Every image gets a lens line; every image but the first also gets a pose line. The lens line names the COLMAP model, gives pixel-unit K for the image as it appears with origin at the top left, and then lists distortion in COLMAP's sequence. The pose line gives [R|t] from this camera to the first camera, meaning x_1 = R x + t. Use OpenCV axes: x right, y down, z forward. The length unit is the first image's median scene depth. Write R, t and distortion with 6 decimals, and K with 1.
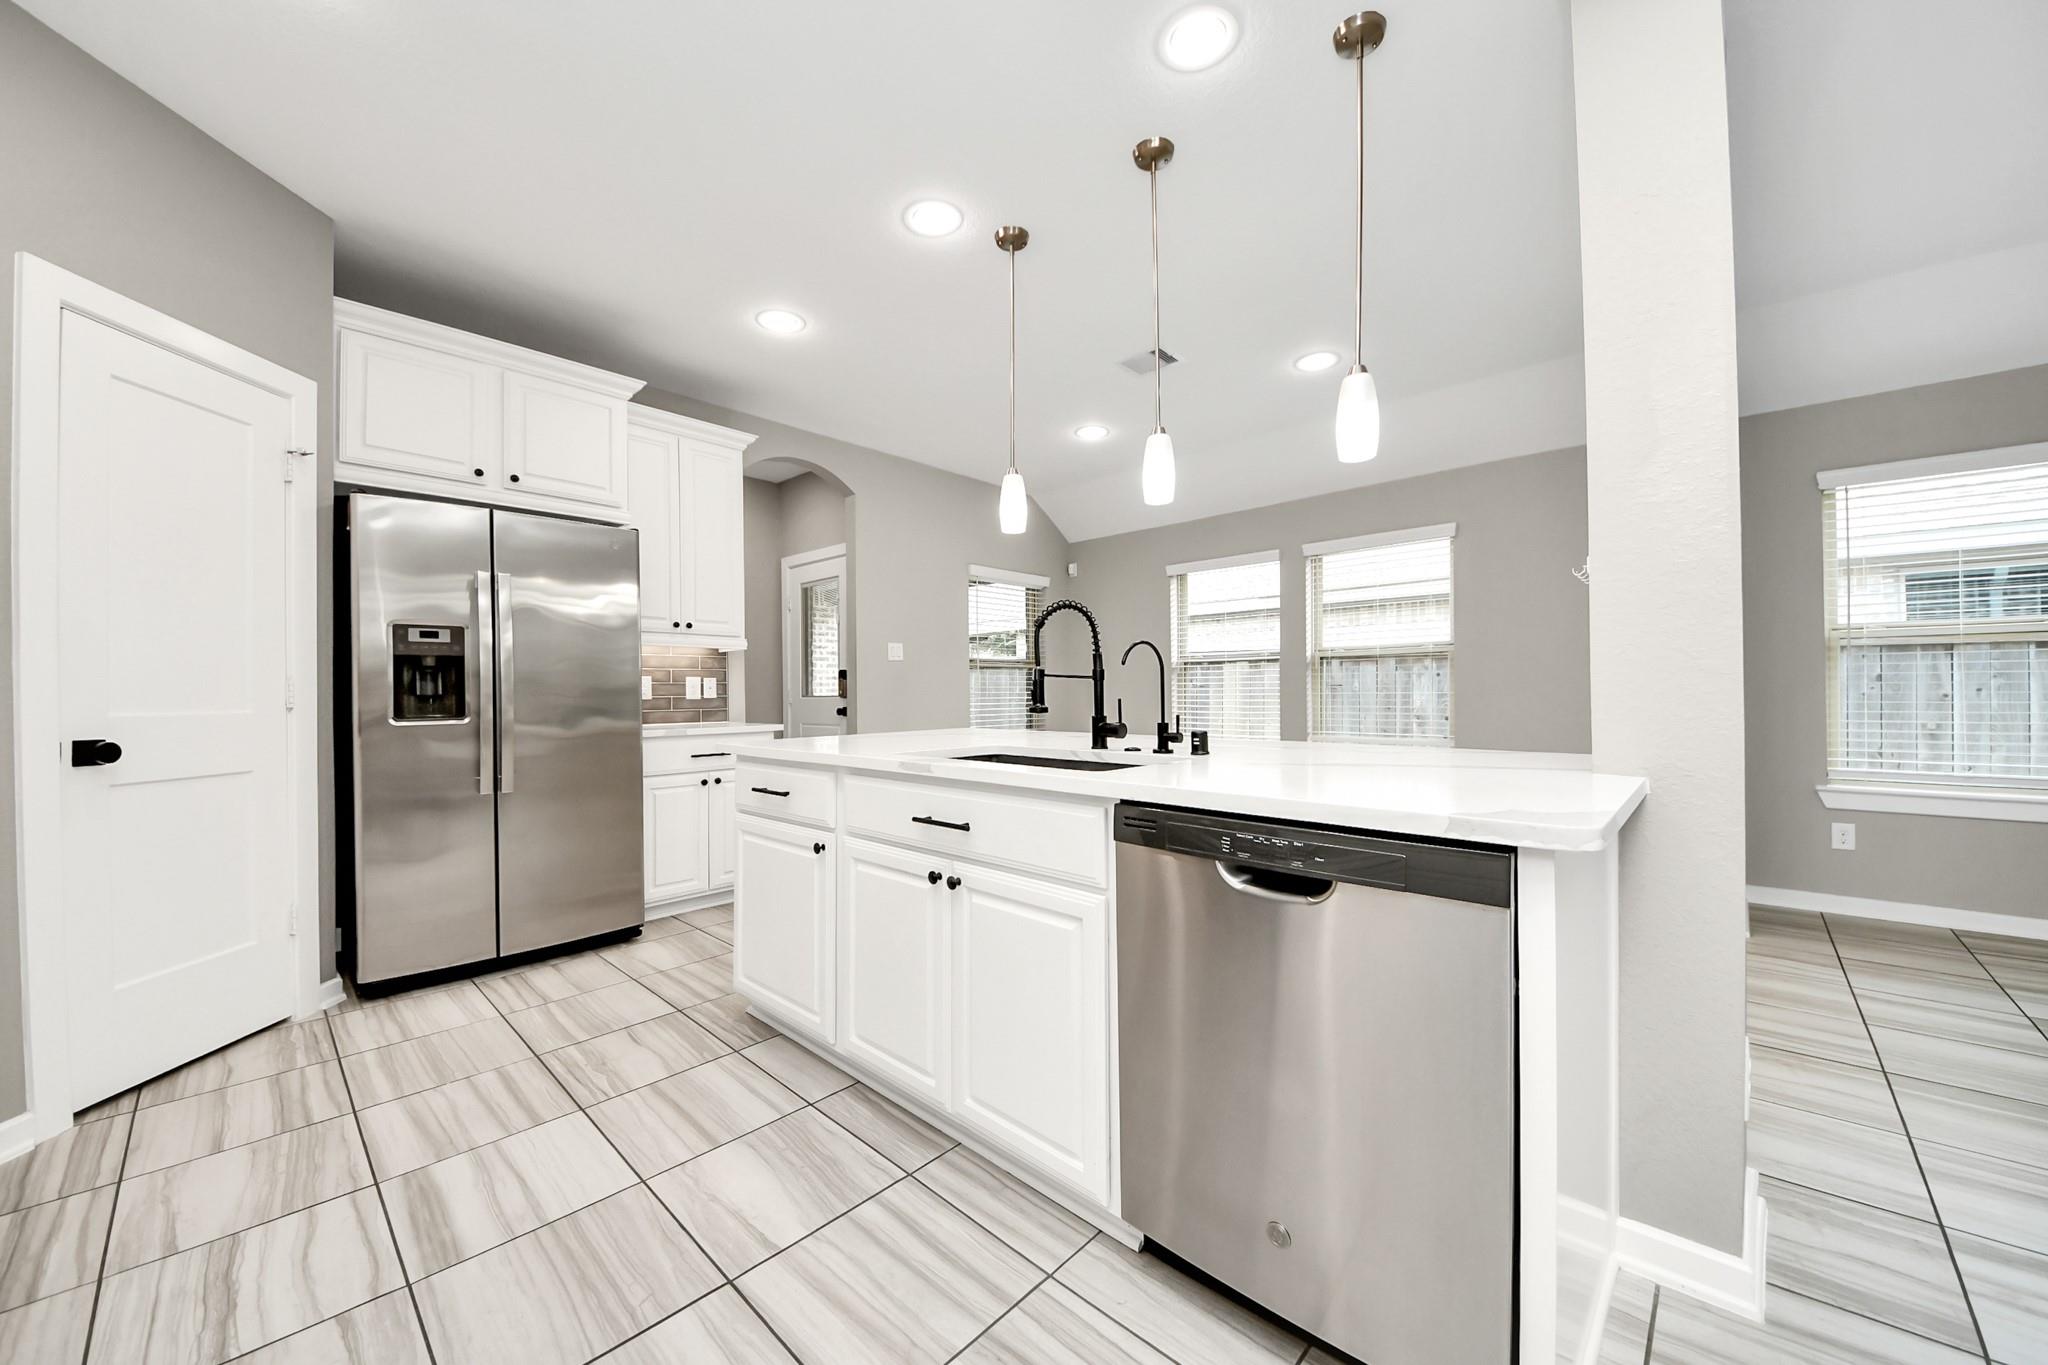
lens RADIAL K [[742.4, 0, 1065.4], [0, 742.4, 687.8], [0, 0, 1]] dist [0.001145, -0.009441]
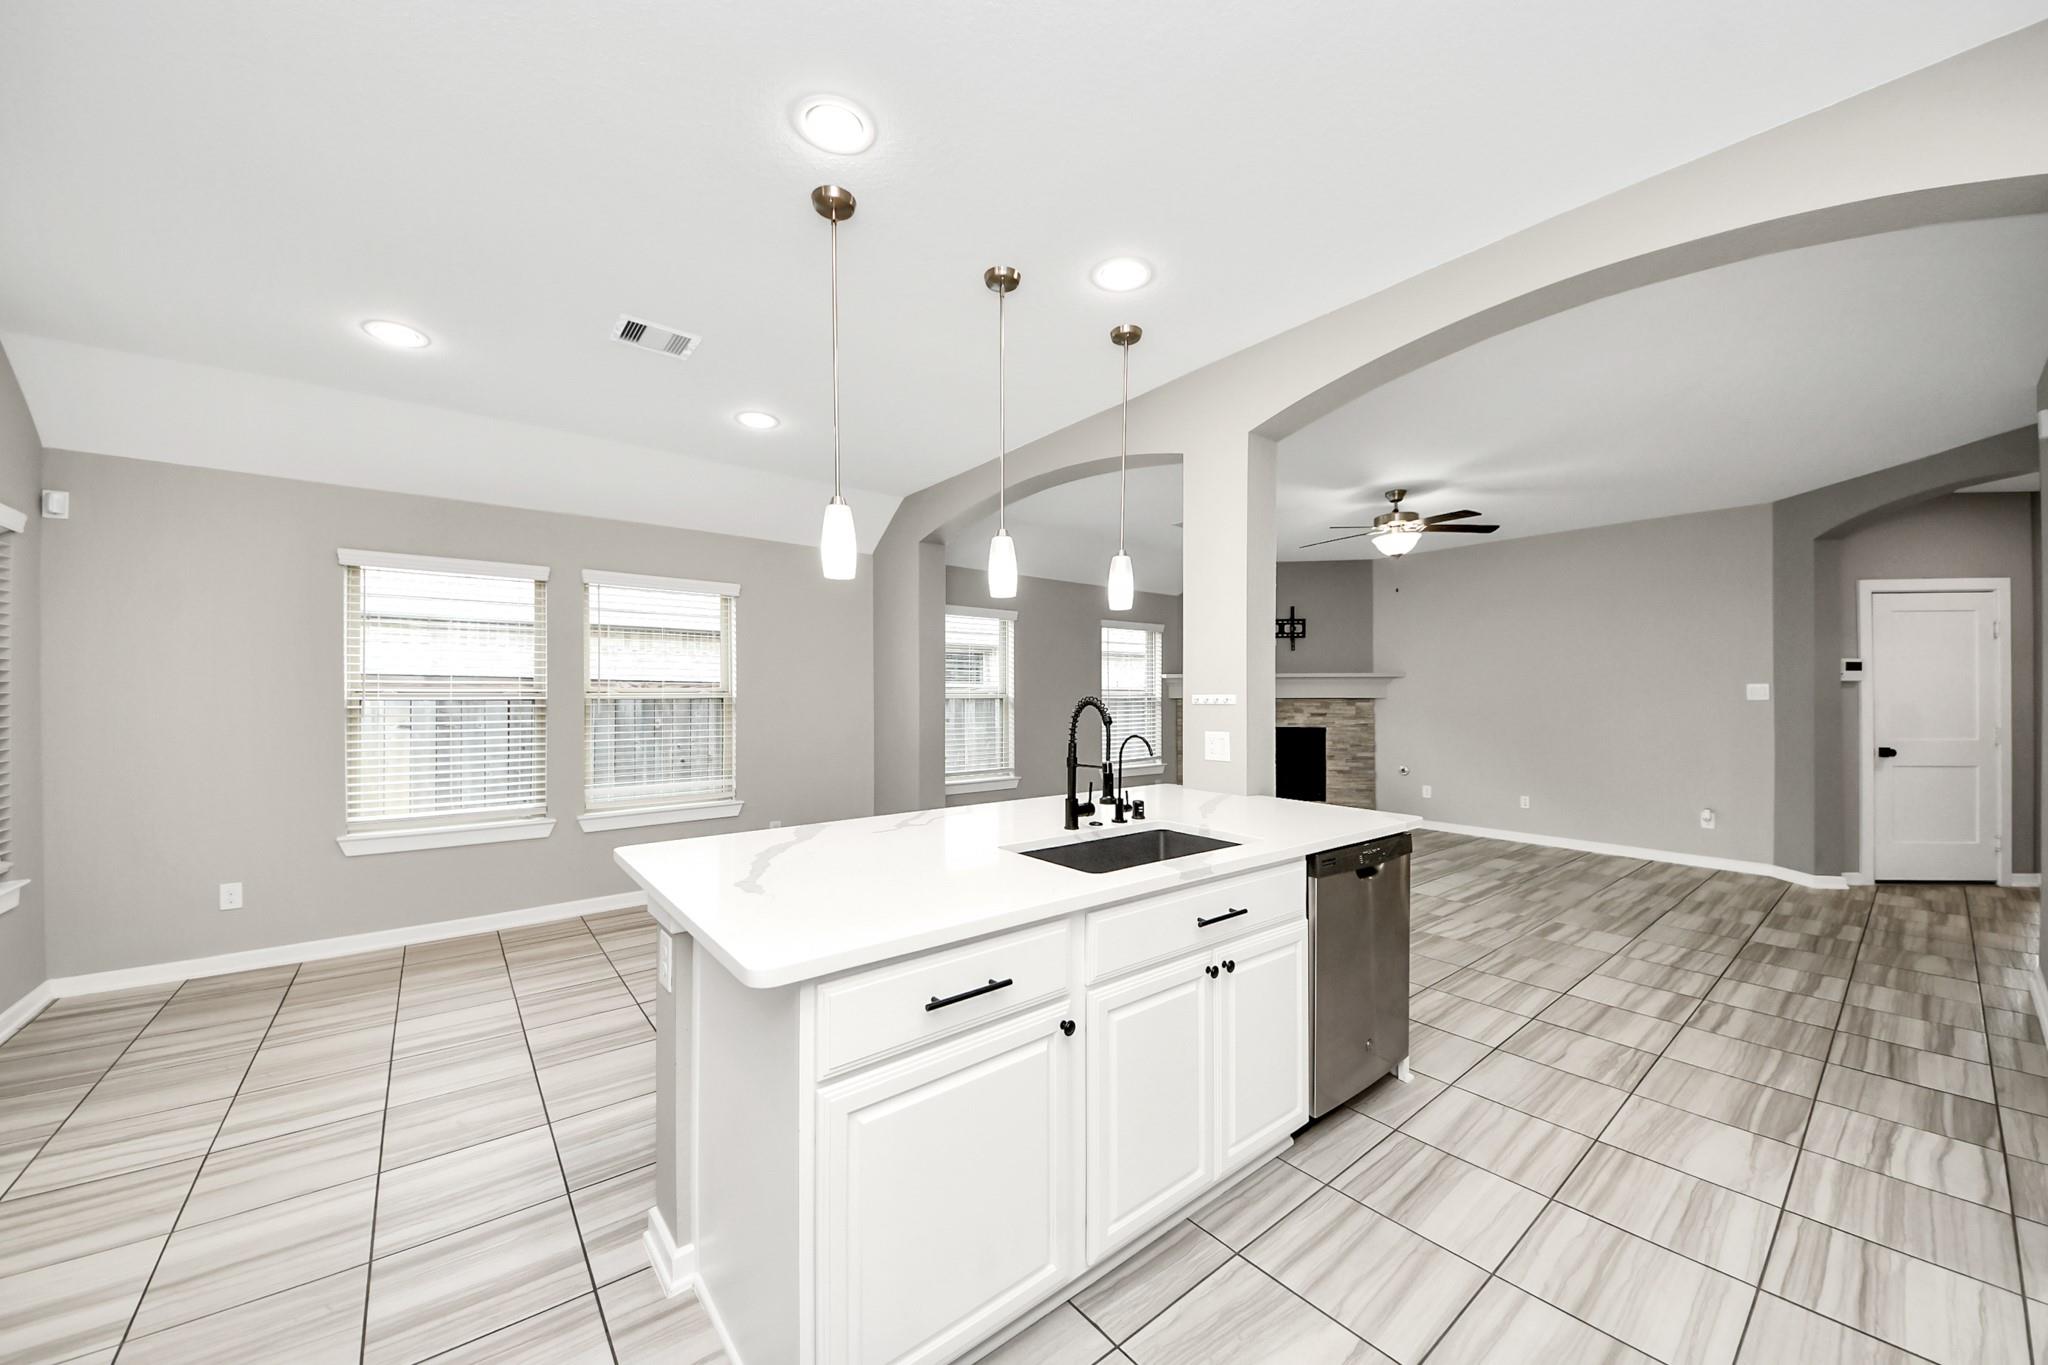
lens RADIAL K [[700.3, 0, 1030.0], [0, 700.3, 694.5], [0, 0, 1]] dist [0.017634, -0.014635]
pose [[0.179279, 0.014936, 0.983685, -0.799132], [-0.008401, 0.999872, -0.013651, -0.082853], [-0.983762, -0.005816, 0.179382, 0.699699]]
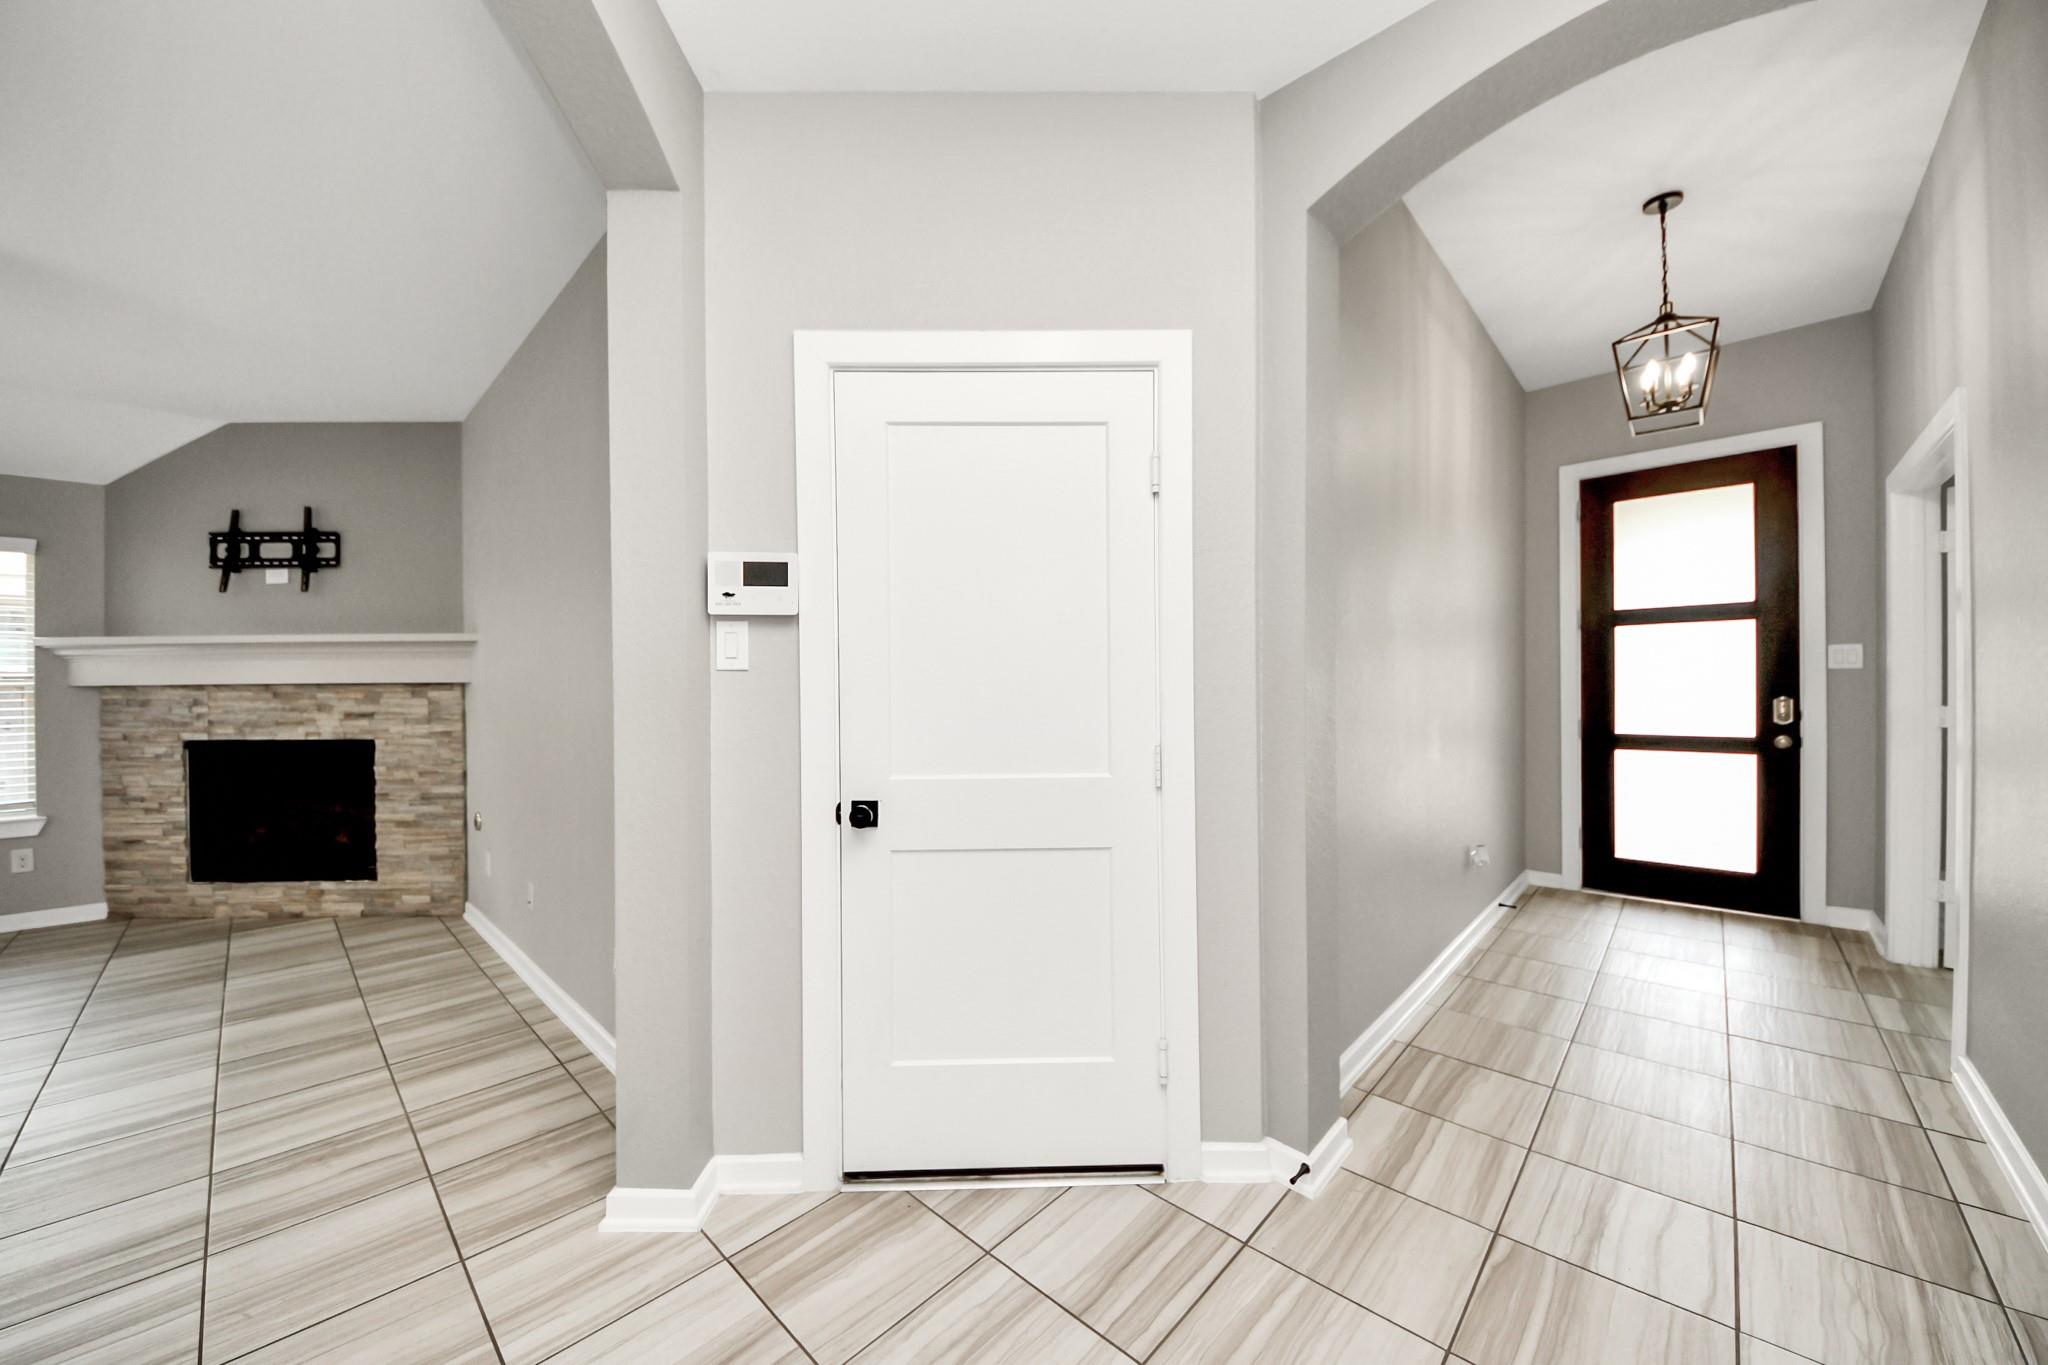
lens RADIAL K [[715.9, 0, 1023.1], [0, 715.9, 692.9], [0, 0, 1]] dist [-0.000576, -0.005714]
pose [[0.038591, 0.008040, 0.999223, 1.137946], [0.000765, 0.999967, -0.008075, -0.083973], [-0.999255, 0.001076, 0.038584, -1.910391]]
